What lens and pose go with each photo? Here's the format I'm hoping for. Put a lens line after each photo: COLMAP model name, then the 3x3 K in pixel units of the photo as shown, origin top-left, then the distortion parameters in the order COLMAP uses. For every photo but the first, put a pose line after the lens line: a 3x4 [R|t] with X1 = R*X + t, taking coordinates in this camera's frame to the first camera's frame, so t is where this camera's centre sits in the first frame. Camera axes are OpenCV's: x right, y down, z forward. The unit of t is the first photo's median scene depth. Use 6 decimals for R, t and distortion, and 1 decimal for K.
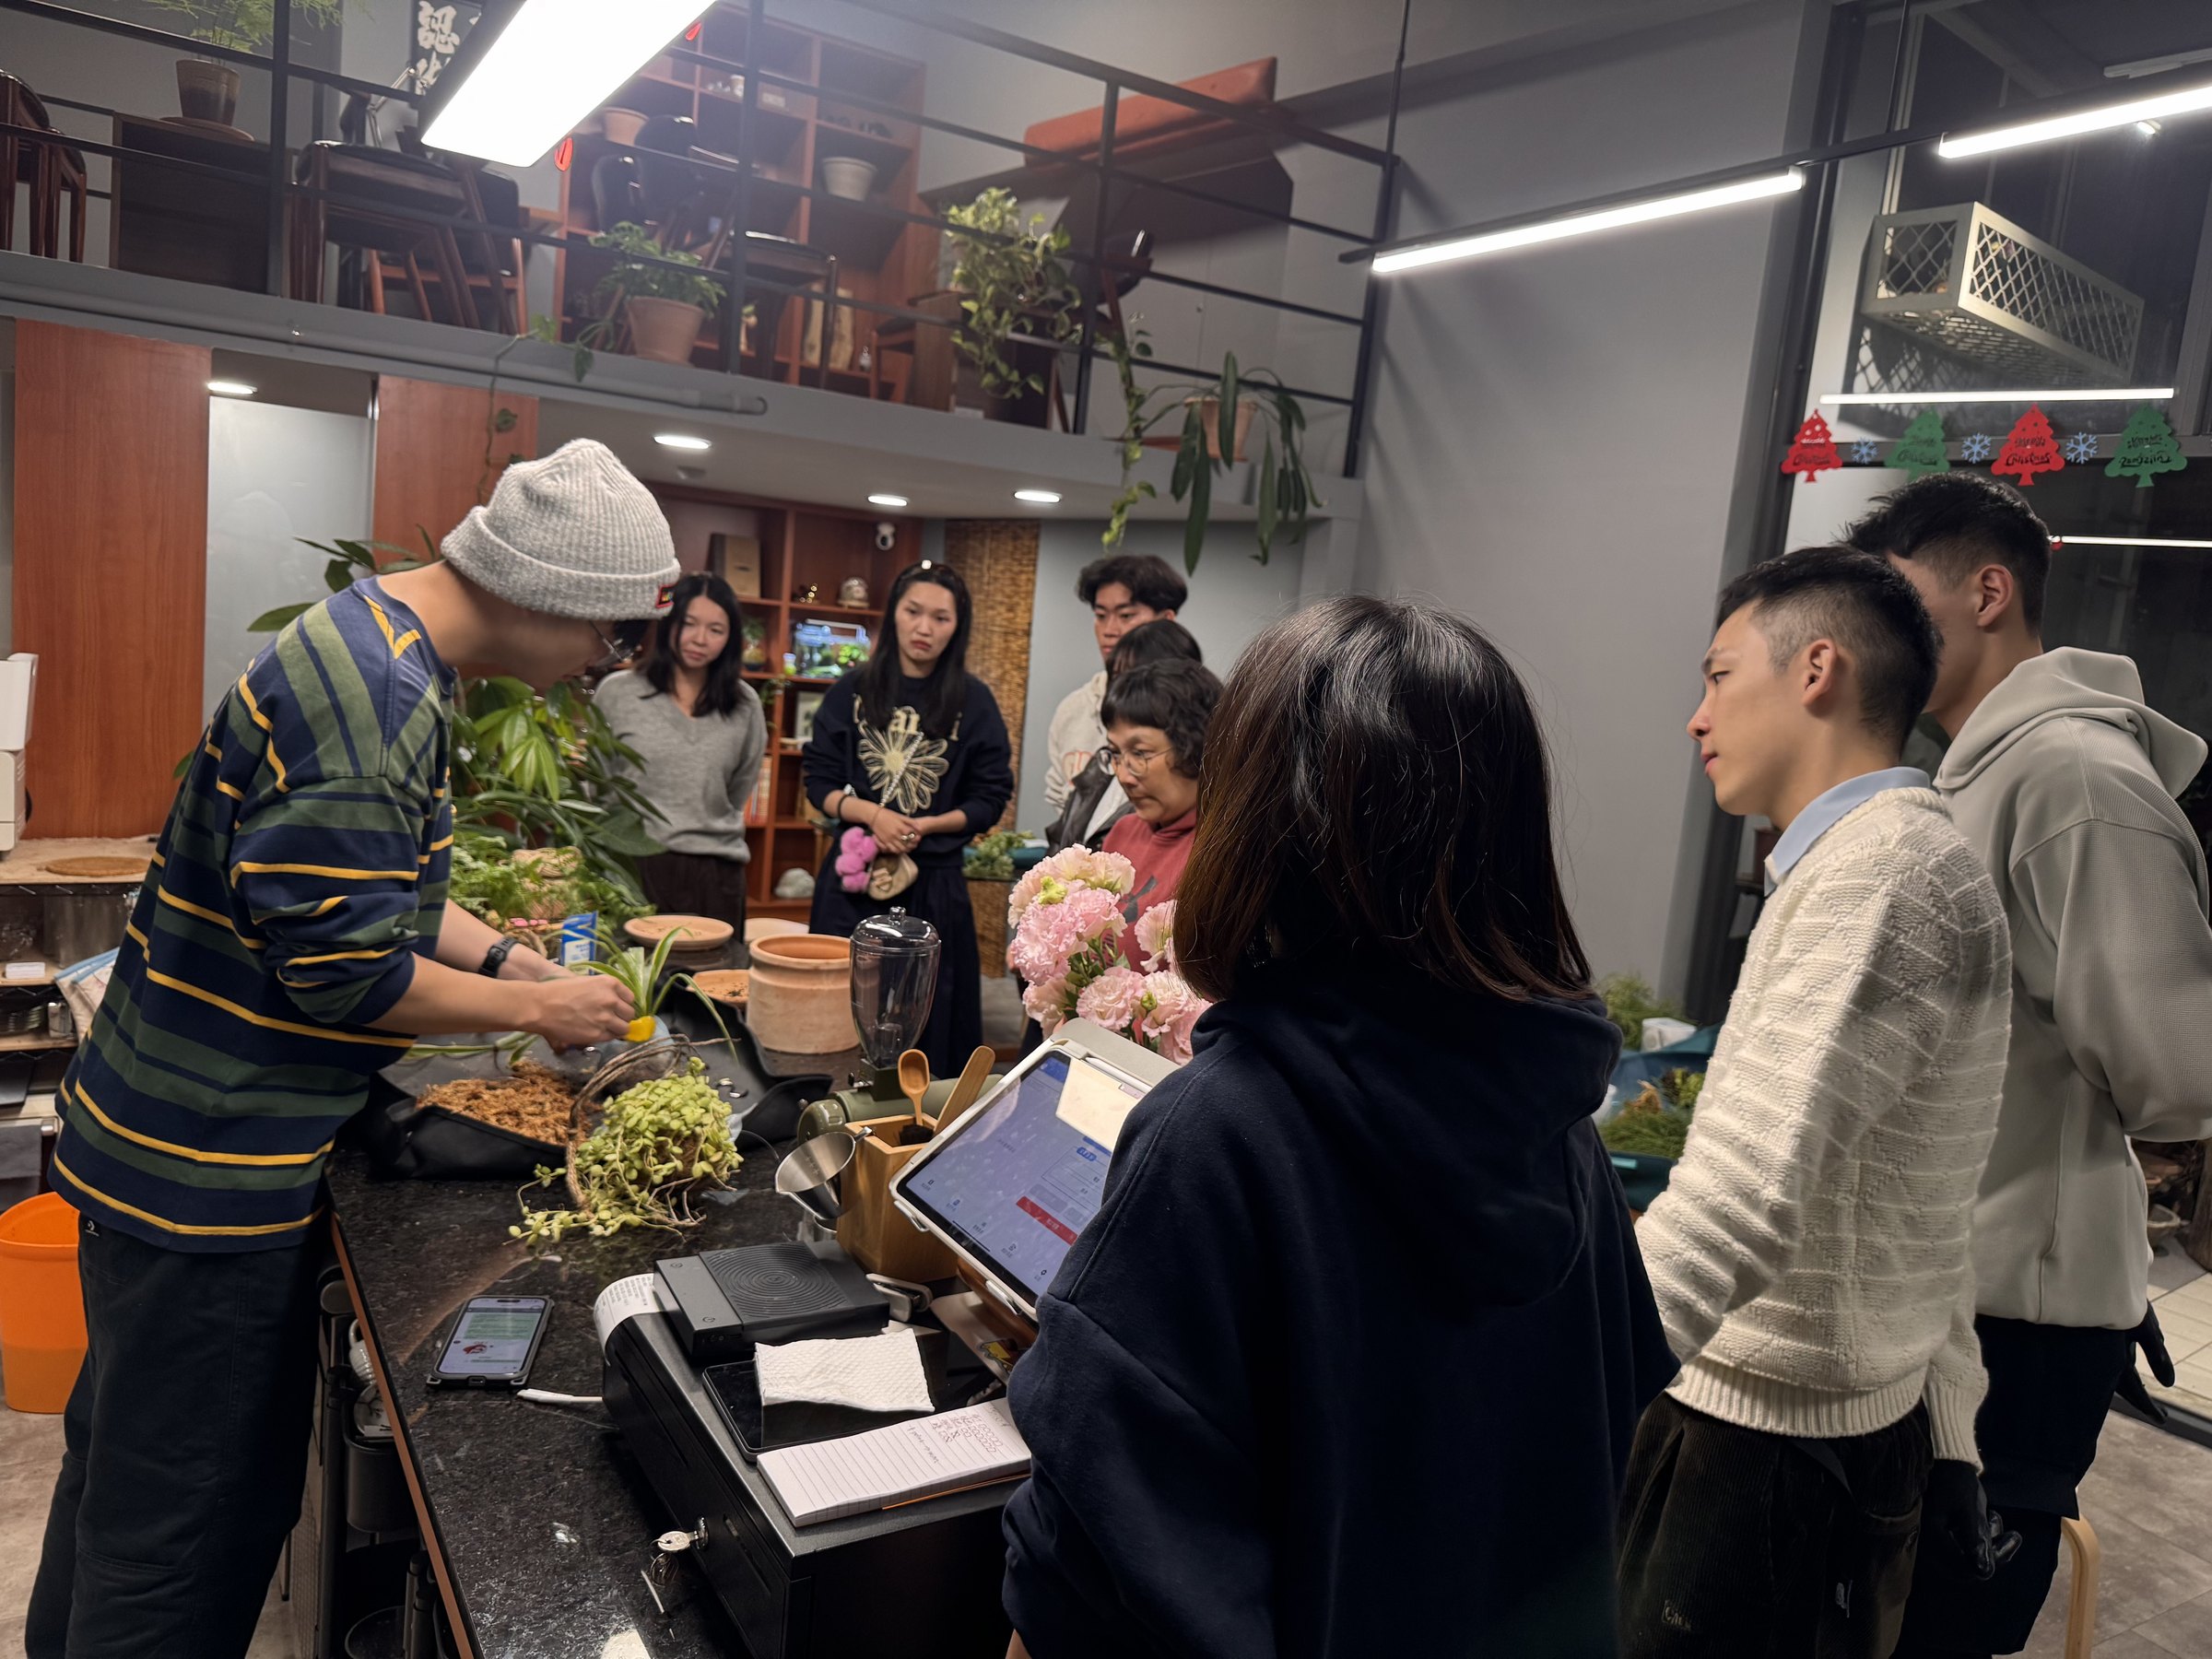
lens RADIAL K [[1551.4, 0, 1106.0], [0, 1551.4, 829.5], [0, 0, 1]] dist [0.000608, -0.032872]
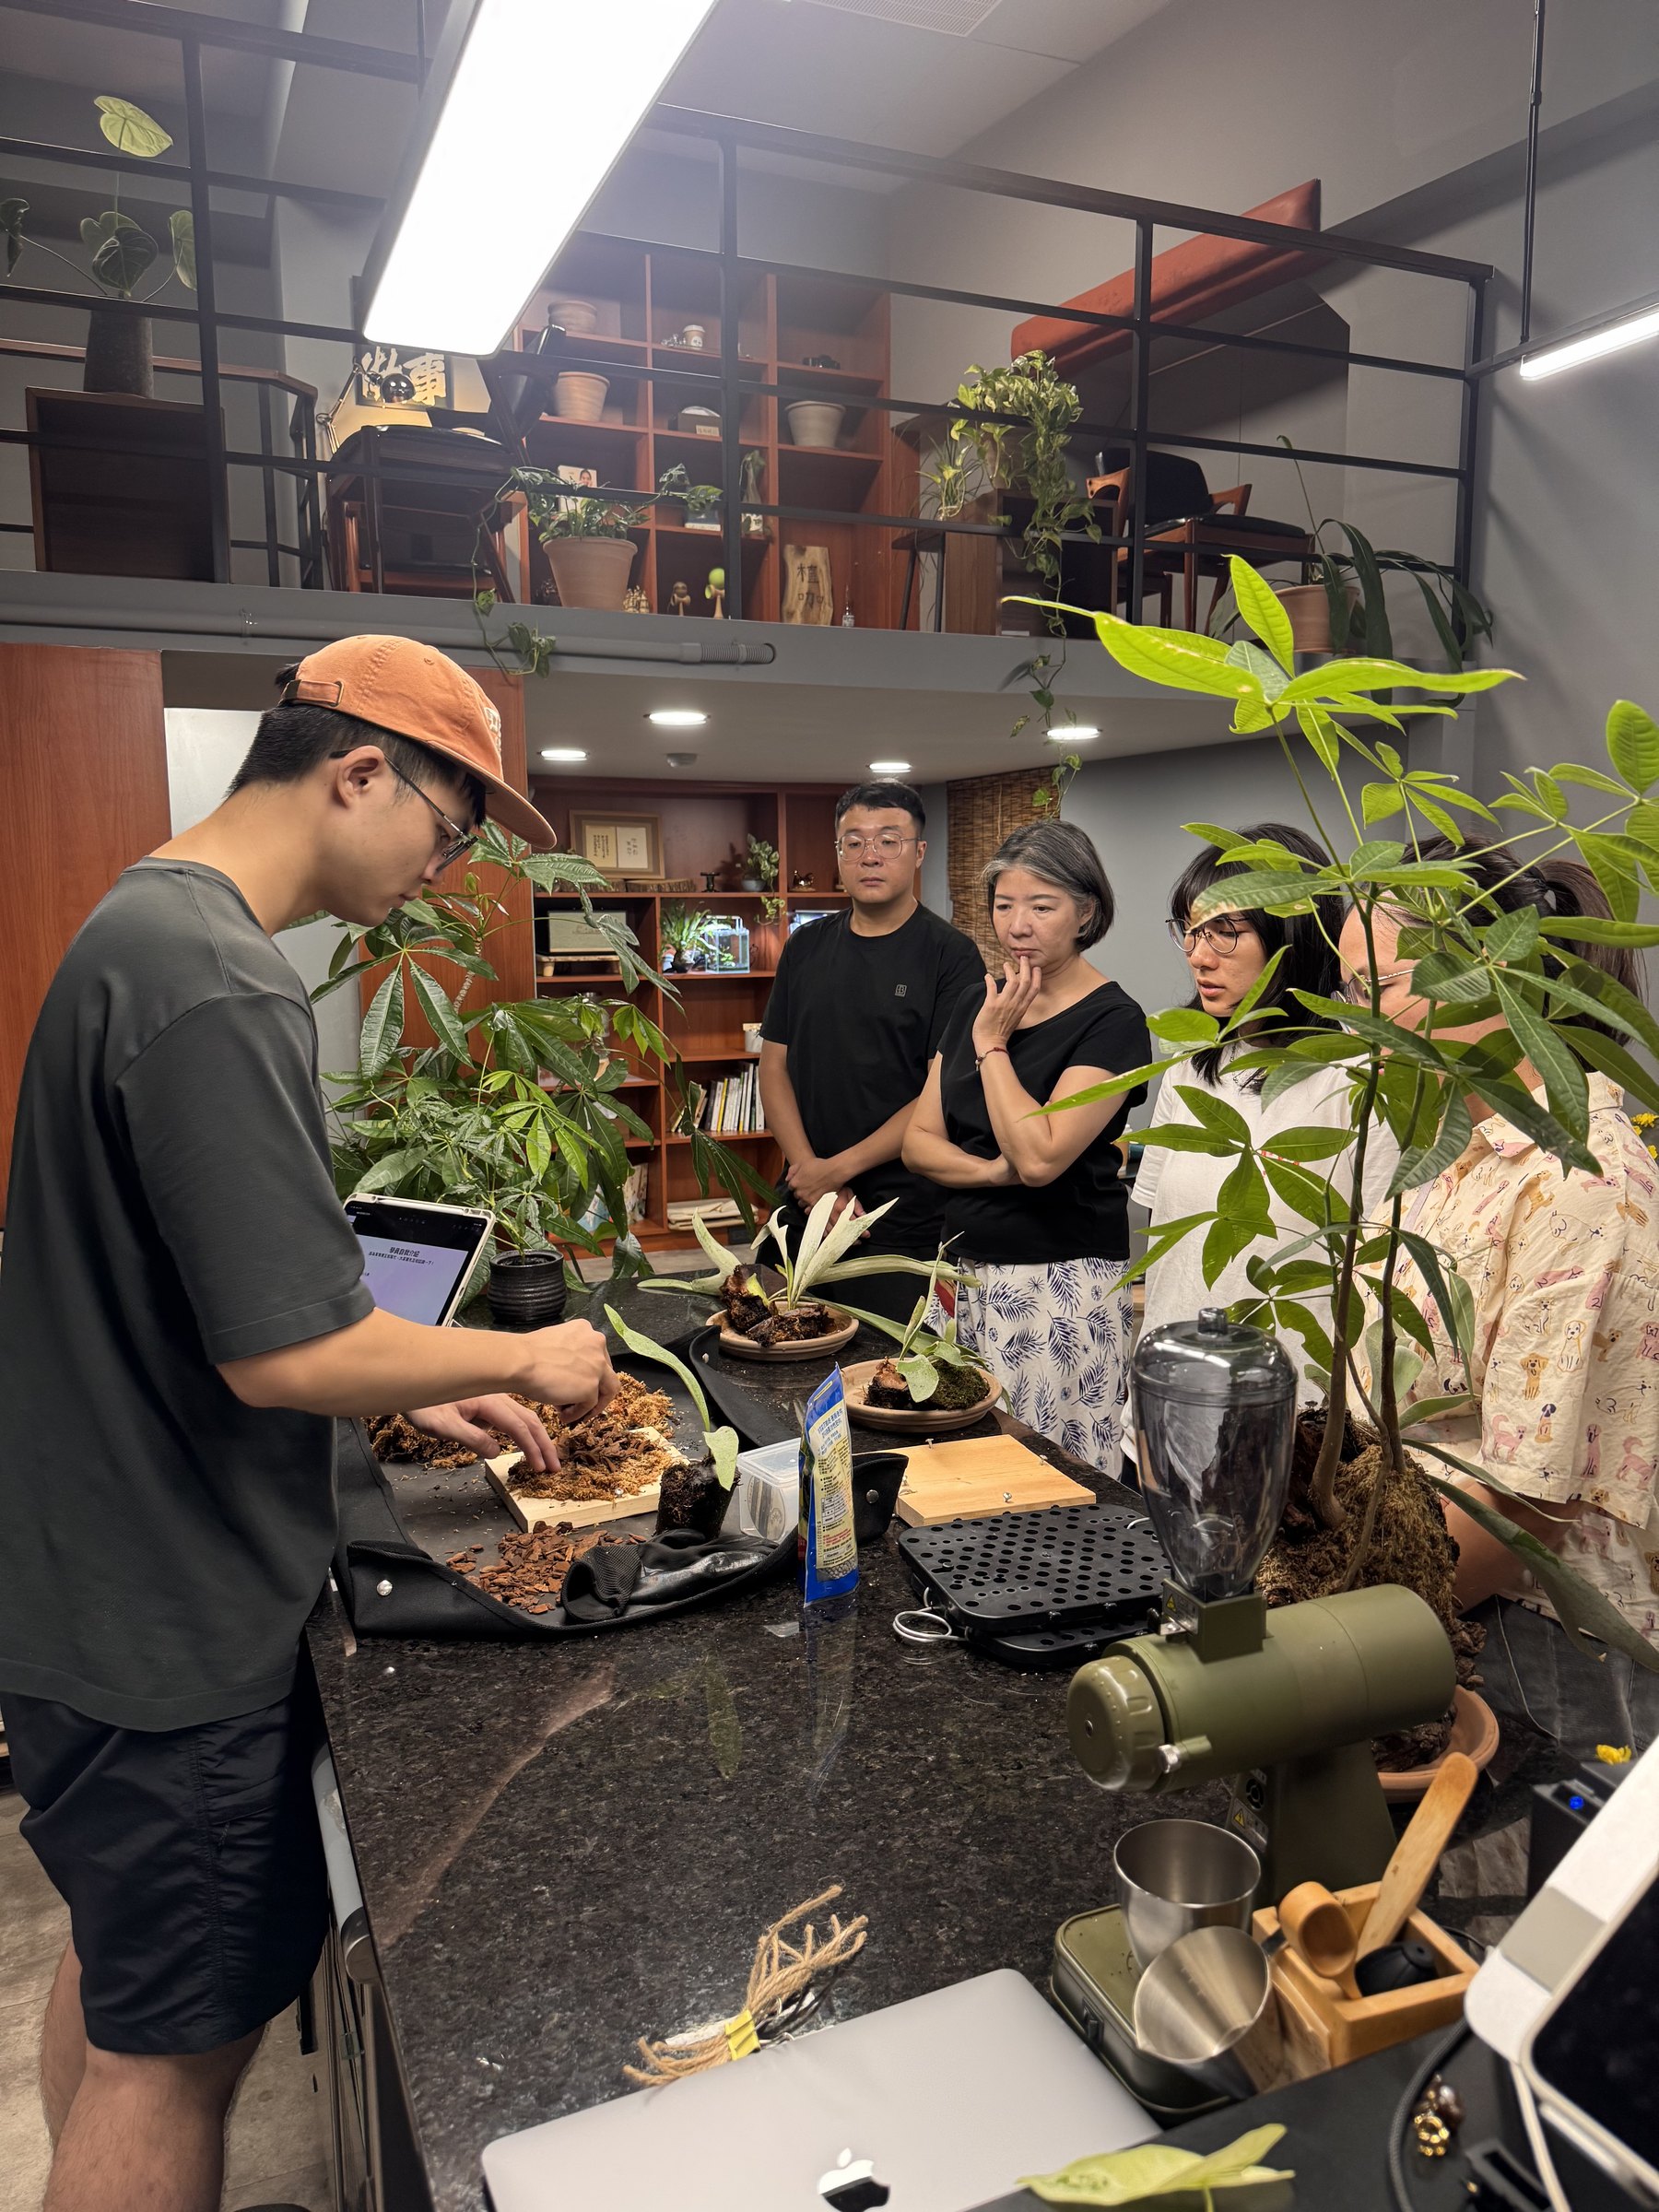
lens RADIAL K [[1551.4, 0, 829.5], [0, 1551.4, 1106.0], [0, 0, 1]] dist [0.000608, -0.032872]
pose [[0.983221, -0.080290, -0.163802, -0.064958], [0.080559, 0.996737, -0.005012, -0.016042], [0.163670, -0.008268, 0.986481, 0.148665]]
